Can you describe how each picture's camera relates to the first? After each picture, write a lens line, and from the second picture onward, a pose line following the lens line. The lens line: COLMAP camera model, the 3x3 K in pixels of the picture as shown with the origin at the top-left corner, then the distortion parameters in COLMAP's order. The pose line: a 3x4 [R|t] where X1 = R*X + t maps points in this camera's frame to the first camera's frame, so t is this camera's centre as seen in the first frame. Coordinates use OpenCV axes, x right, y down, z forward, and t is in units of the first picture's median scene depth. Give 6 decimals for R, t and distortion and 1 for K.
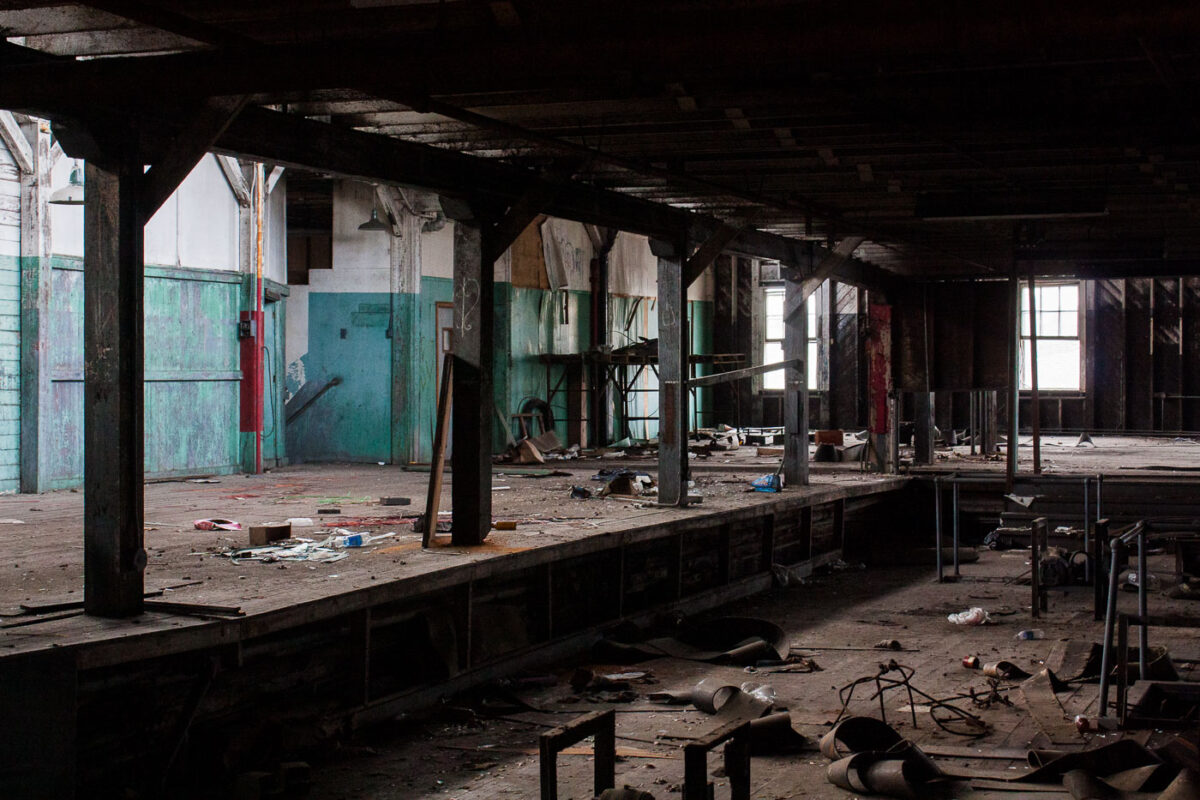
lens RADIAL K [[1940.3, 0, 600.0], [0, 1940.3, 400.0], [0, 0, 1]] dist [-0.023275, -0.058500]
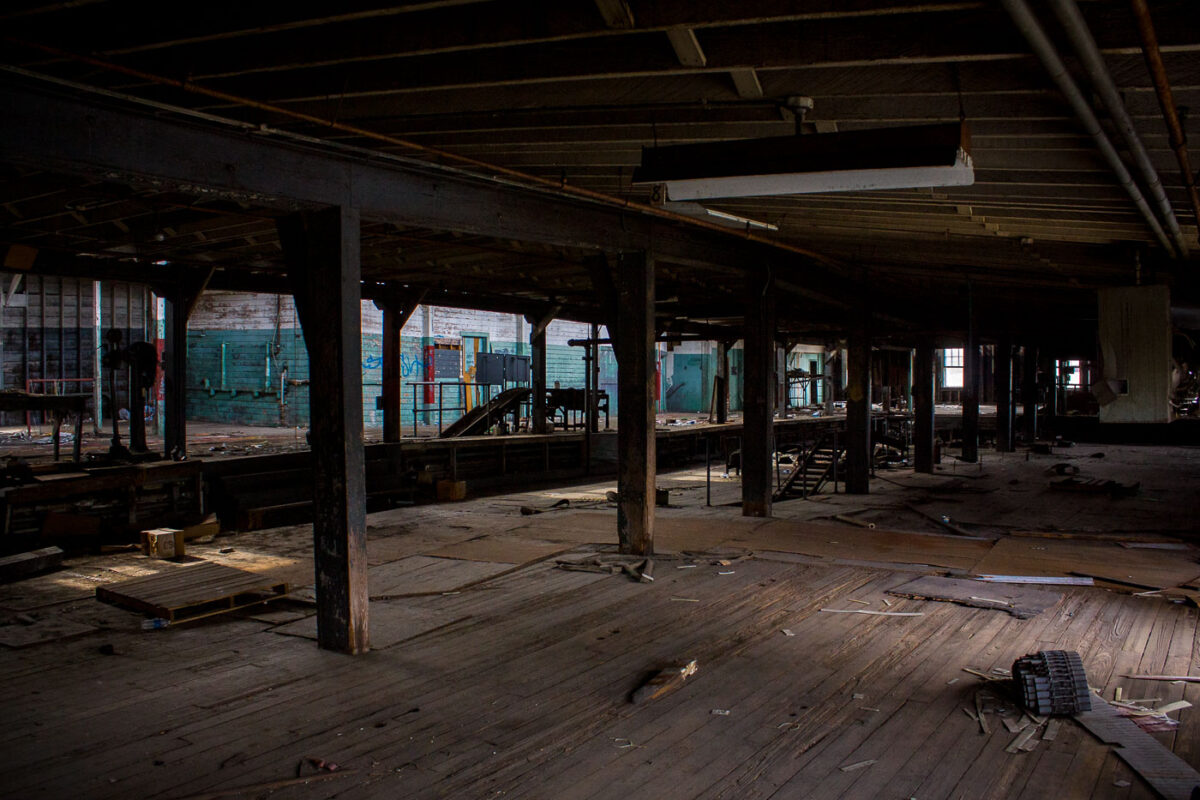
lens RADIAL K [[956.0, 0, 634.0], [0, 956.0, 345.4], [0, 0, 1]] dist [0.050954, -0.062604]
pose [[0.984044, -0.011442, -0.177554, 0.076427], [0.001981, 0.998573, -0.053373, 0.013821], [0.177912, 0.052169, 0.982663, -0.690349]]
